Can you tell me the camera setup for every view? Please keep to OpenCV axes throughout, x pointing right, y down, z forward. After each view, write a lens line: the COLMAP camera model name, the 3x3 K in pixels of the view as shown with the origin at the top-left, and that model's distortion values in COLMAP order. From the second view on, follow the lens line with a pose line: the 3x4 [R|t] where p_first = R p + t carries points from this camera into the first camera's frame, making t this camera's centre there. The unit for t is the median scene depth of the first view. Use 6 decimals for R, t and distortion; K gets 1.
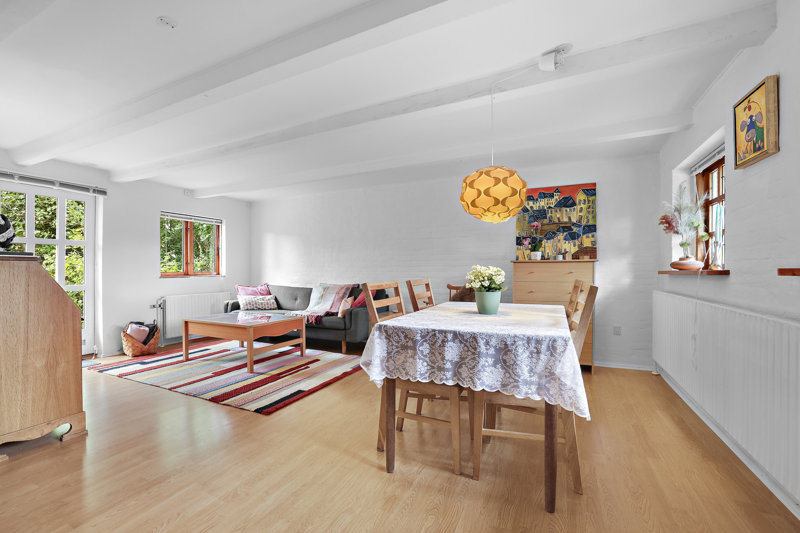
lens RADIAL K [[361.3, 0, 392.0], [0, 361.3, 270.2], [0, 0, 1]] dist [-0.031245, 0.006281]
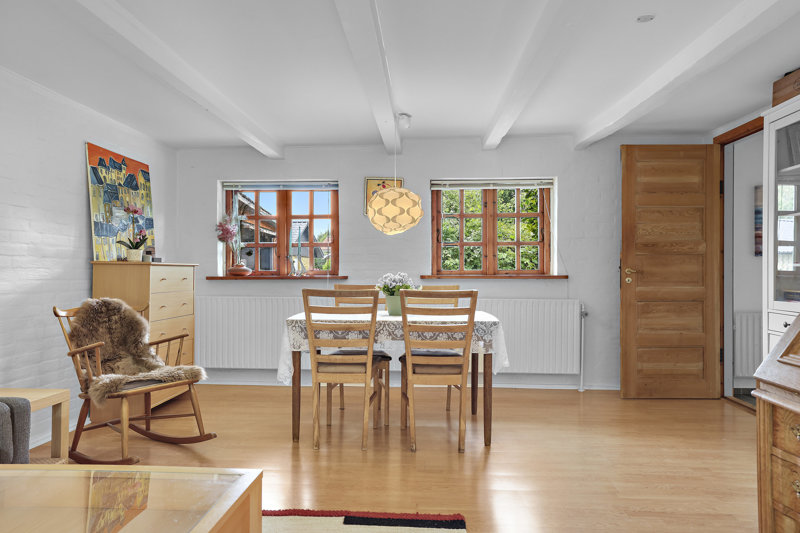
lens RADIAL K [[573.1, 0, 393.2], [0, 573.1, 267.3], [0, 0, 1]] dist [0.010528, 0.008429]
pose [[-0.392791, 0.008782, 0.919586, -0.663187], [0.004480, 0.999961, -0.007637, -0.005868], [-0.919617, 0.001120, -0.392815, 0.823759]]
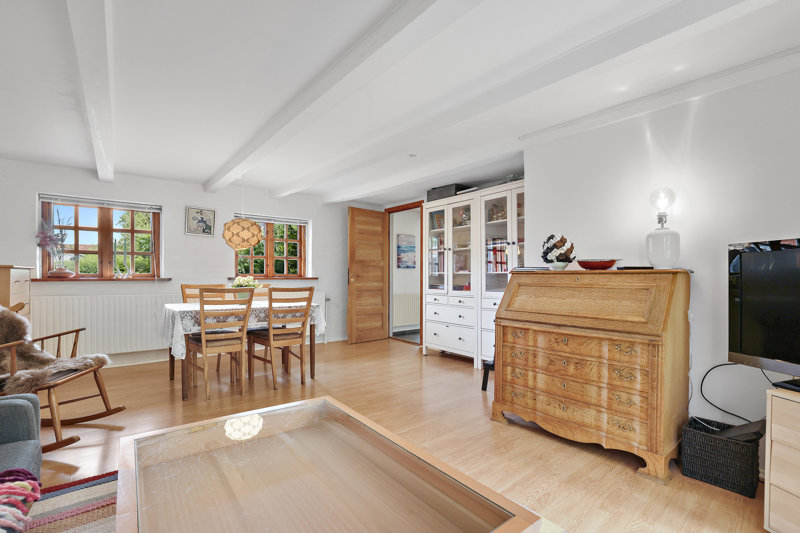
lens RADIAL K [[361.3, 0, 403.5], [0, 361.3, 274.6], [0, 0, 1]] dist [-0.031245, 0.006281]
pose [[-0.909060, -0.000435, 0.416665, -0.525170], [-0.000248, 1.000000, 0.000501, -0.008043], [-0.416665, 0.000352, -0.909060, 1.077007]]
